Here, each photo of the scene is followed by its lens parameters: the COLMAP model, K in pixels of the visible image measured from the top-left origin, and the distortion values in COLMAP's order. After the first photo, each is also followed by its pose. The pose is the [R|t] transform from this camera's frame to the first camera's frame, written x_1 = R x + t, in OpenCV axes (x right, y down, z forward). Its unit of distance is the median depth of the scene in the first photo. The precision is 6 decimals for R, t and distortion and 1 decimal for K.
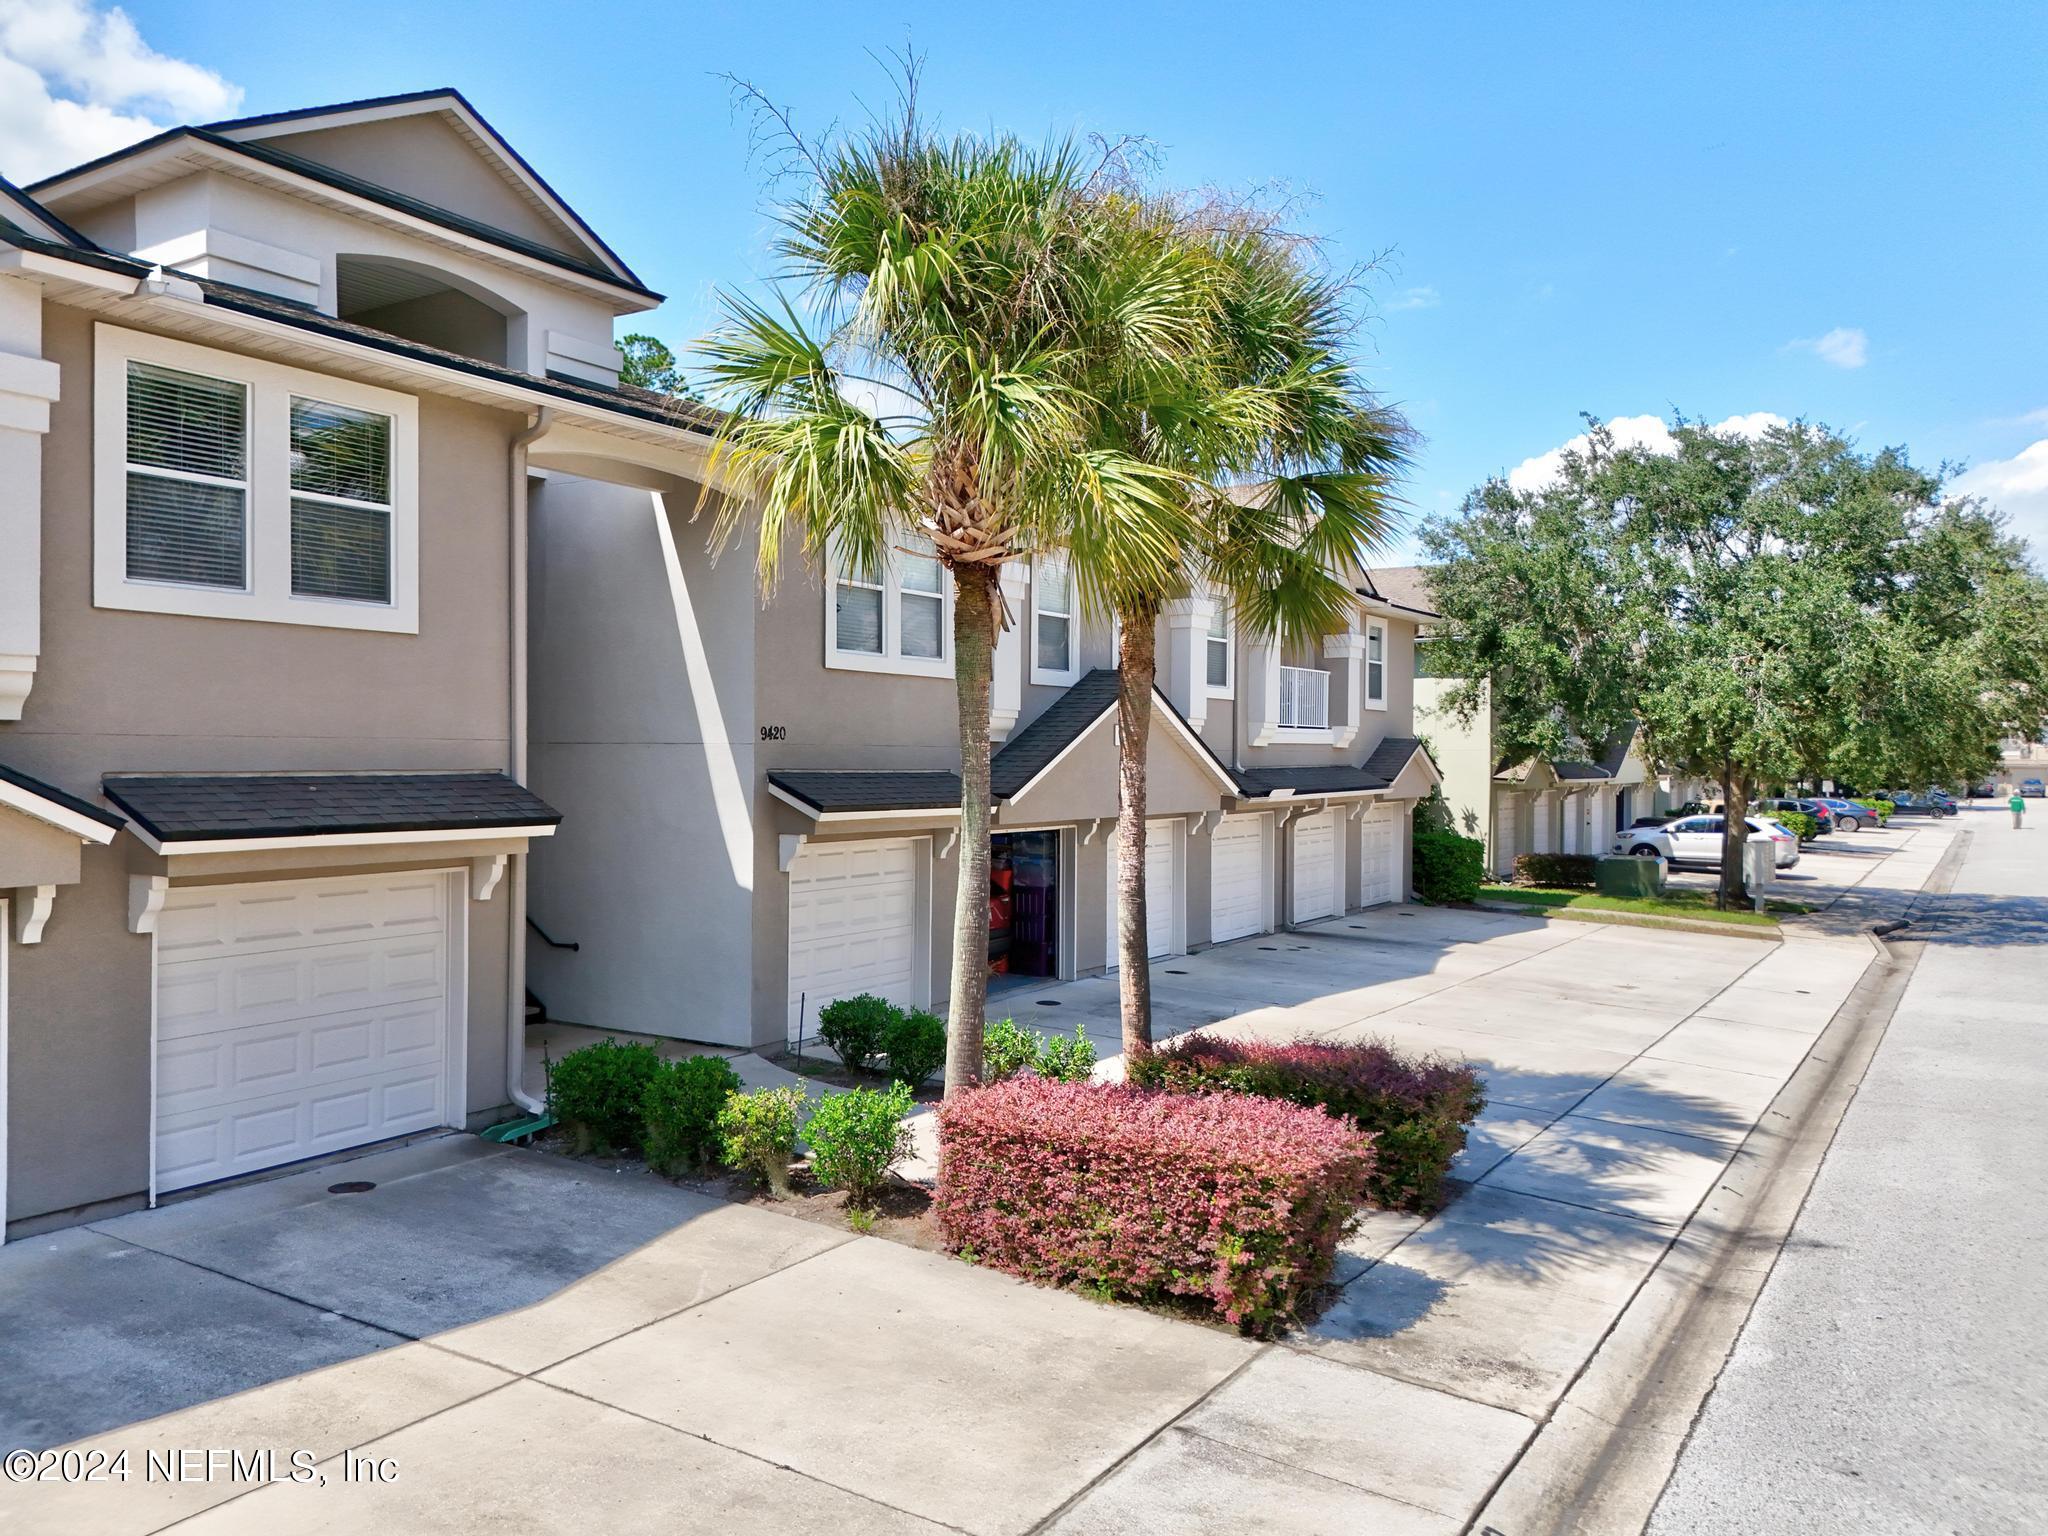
lens RADIAL K [[1513.6, 0, 1038.4], [0, 1513.6, 768.4], [0, 0, 1]] dist [0.037060, 0.002965]
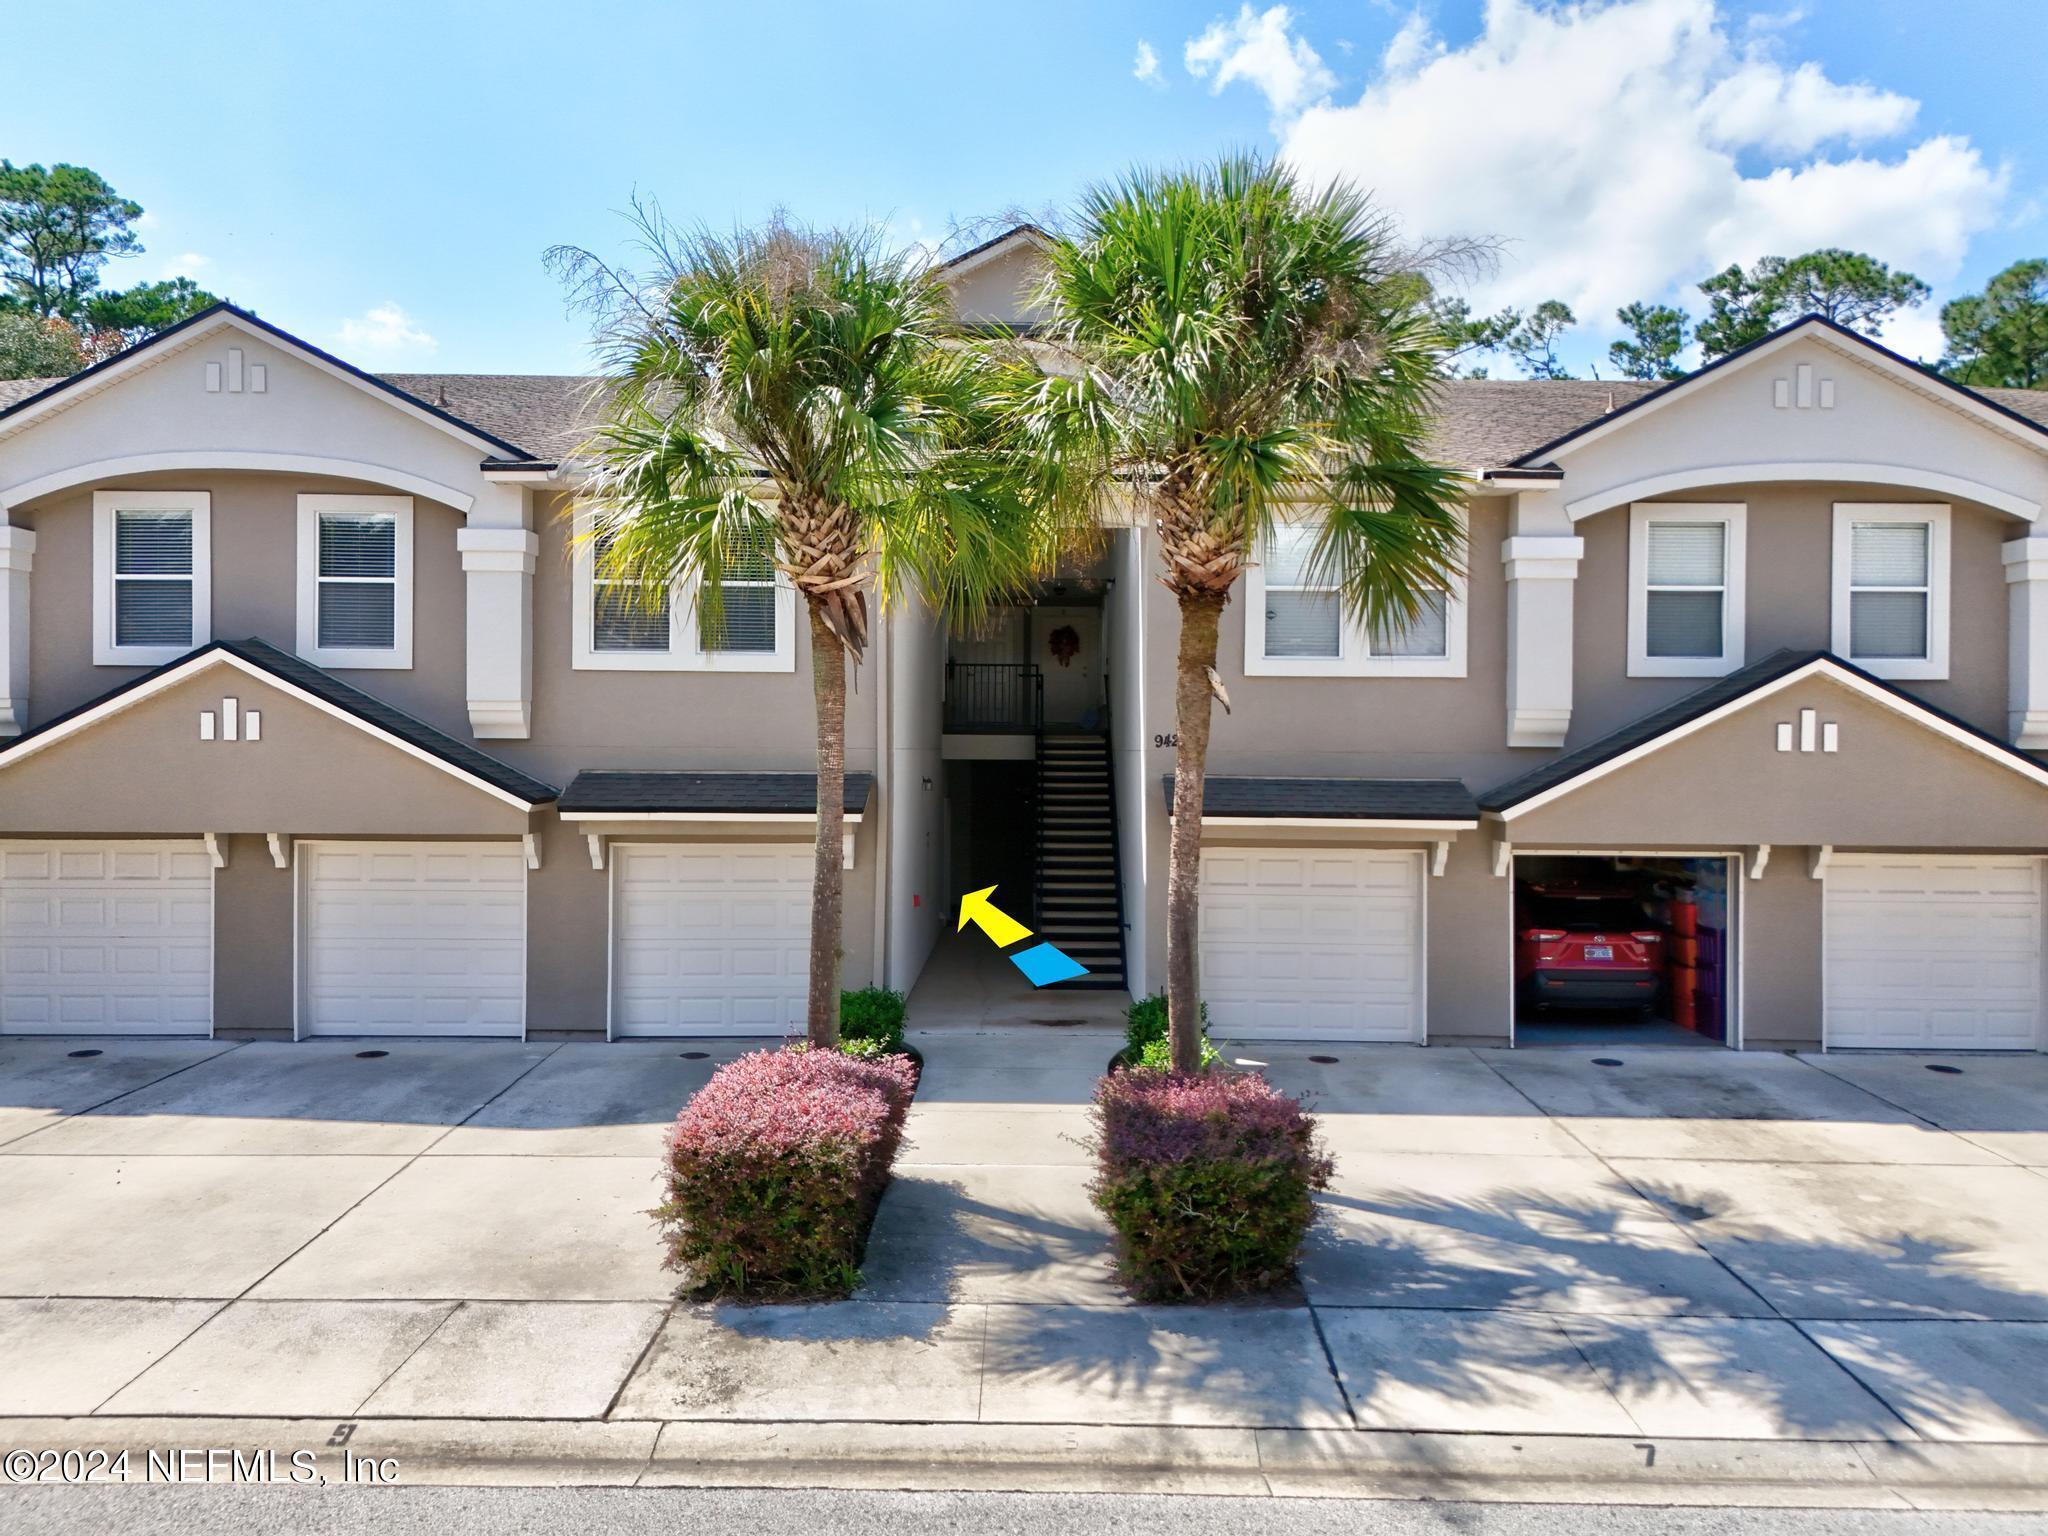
lens RADIAL K [[1513.6, 0, 1029.7], [0, 1513.6, 758.7], [0, 0, 1]] dist [0.037060, 0.002965]
pose [[0.536553, 0.001309, -0.843866, 0.965122], [-0.011018, 0.999924, -0.005454, -0.004803], [0.843795, 0.012224, 0.536527, 0.501389]]
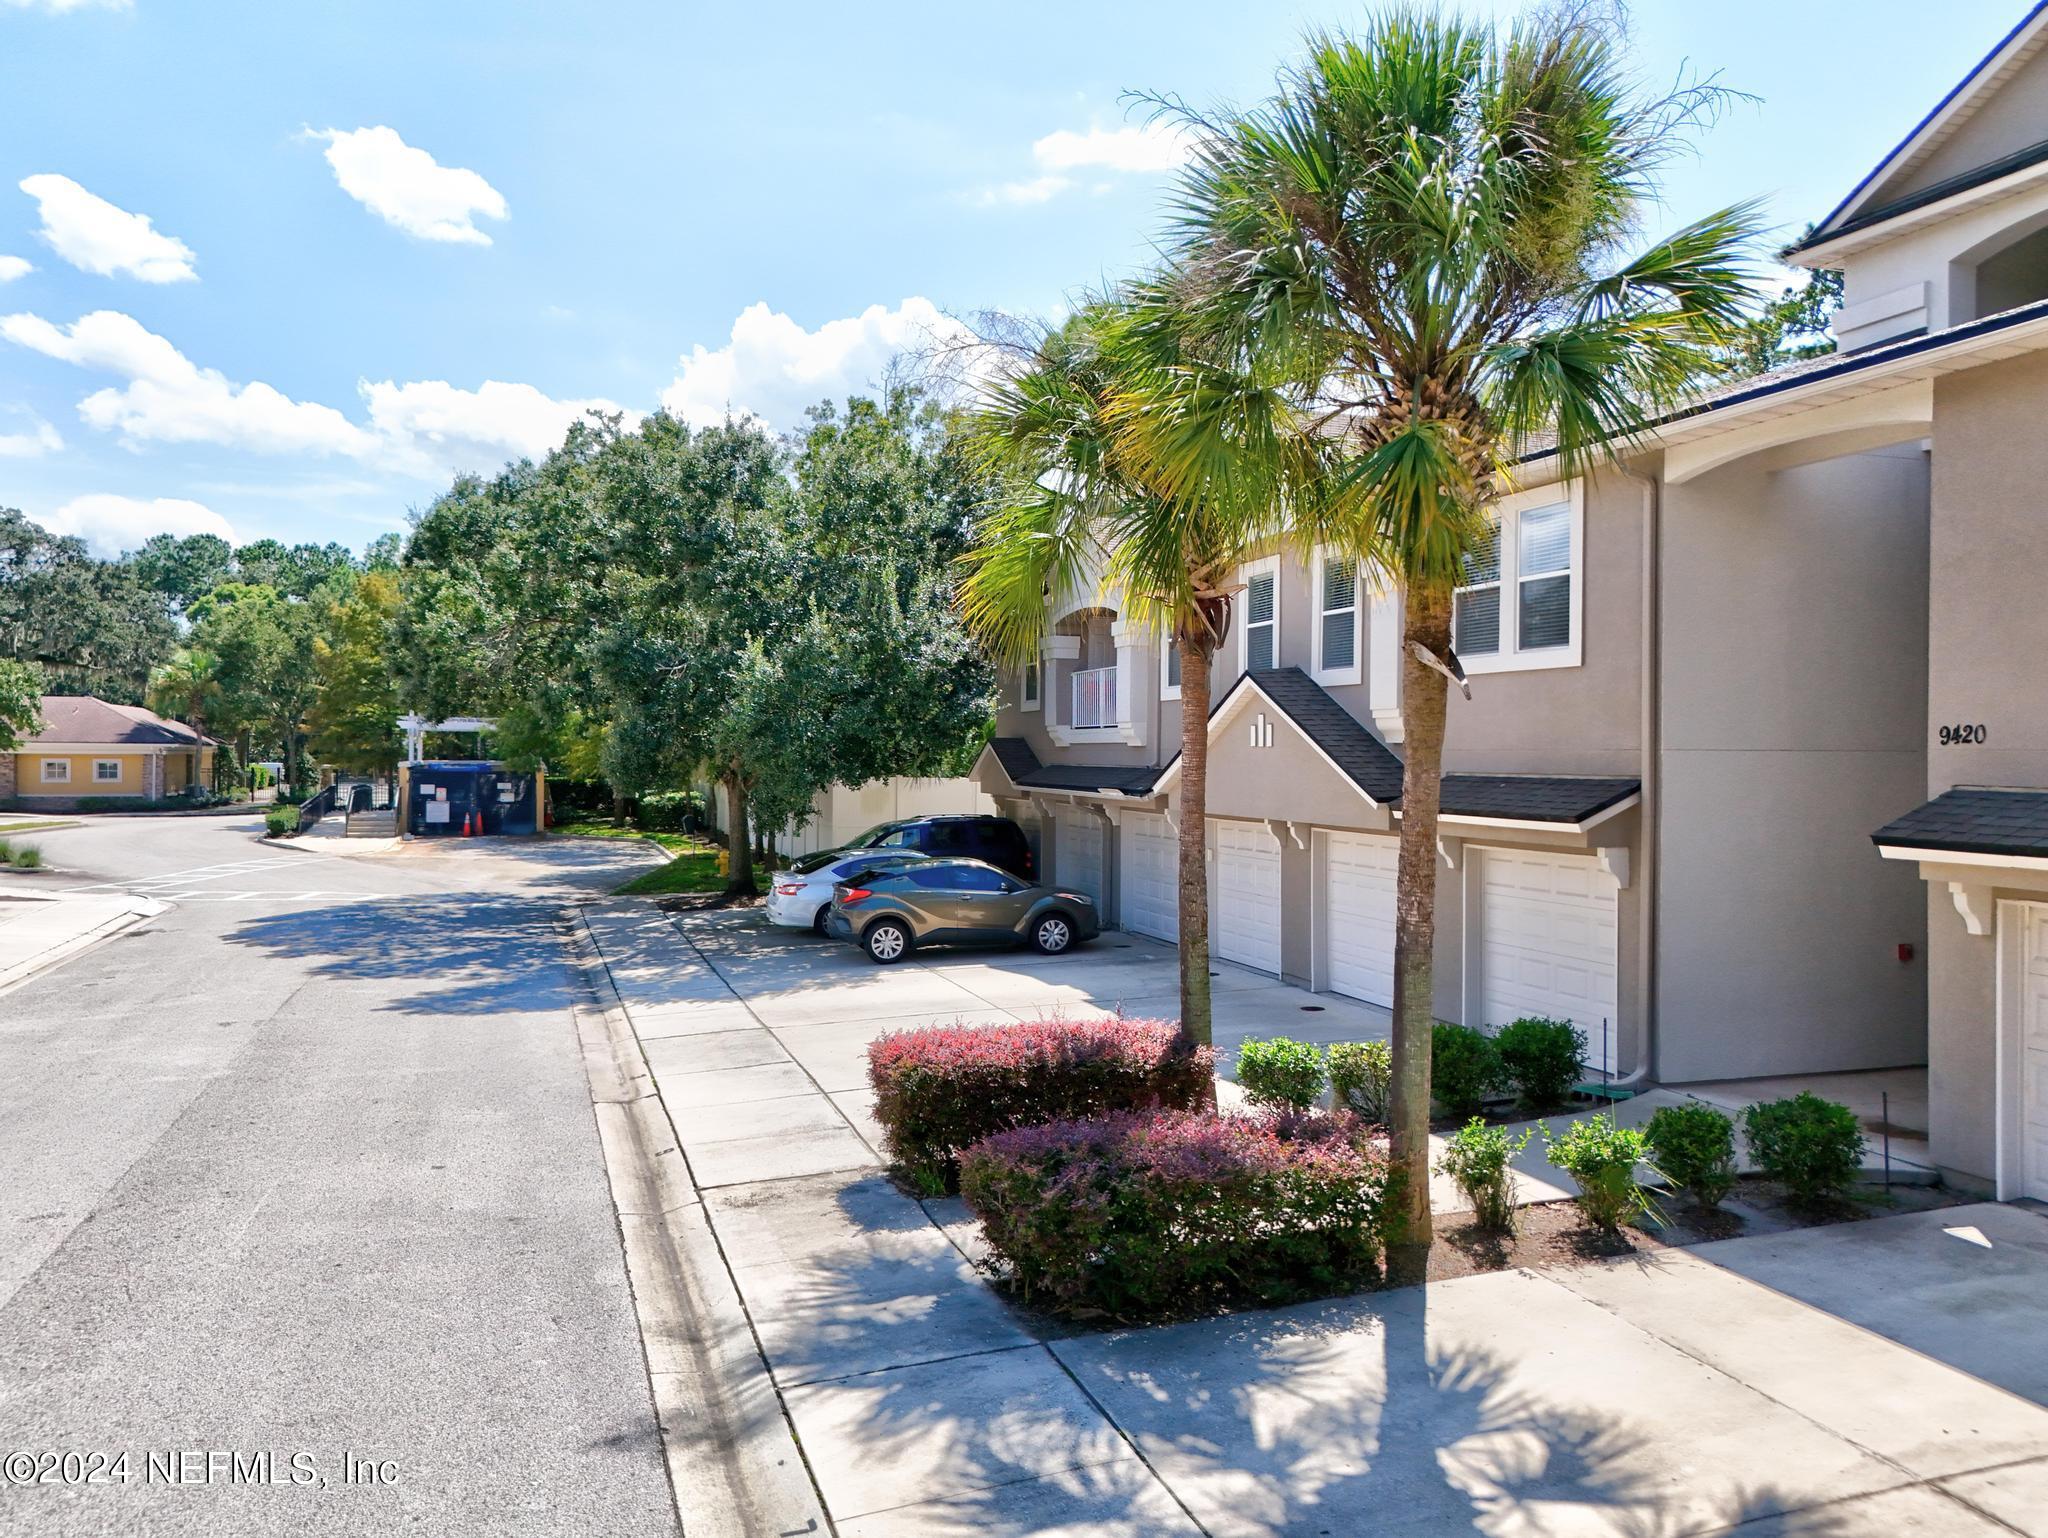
lens RADIAL K [[1513.6, 0, 1043.3], [0, 1513.6, 766.3], [0, 0, 1]] dist [0.037060, 0.002965]
pose [[-0.623527, -0.000190, -0.781802, 0.949635], [-0.013072, 0.999863, 0.010182, -0.013817], [0.781693, 0.016569, -0.623443, 1.608443]]
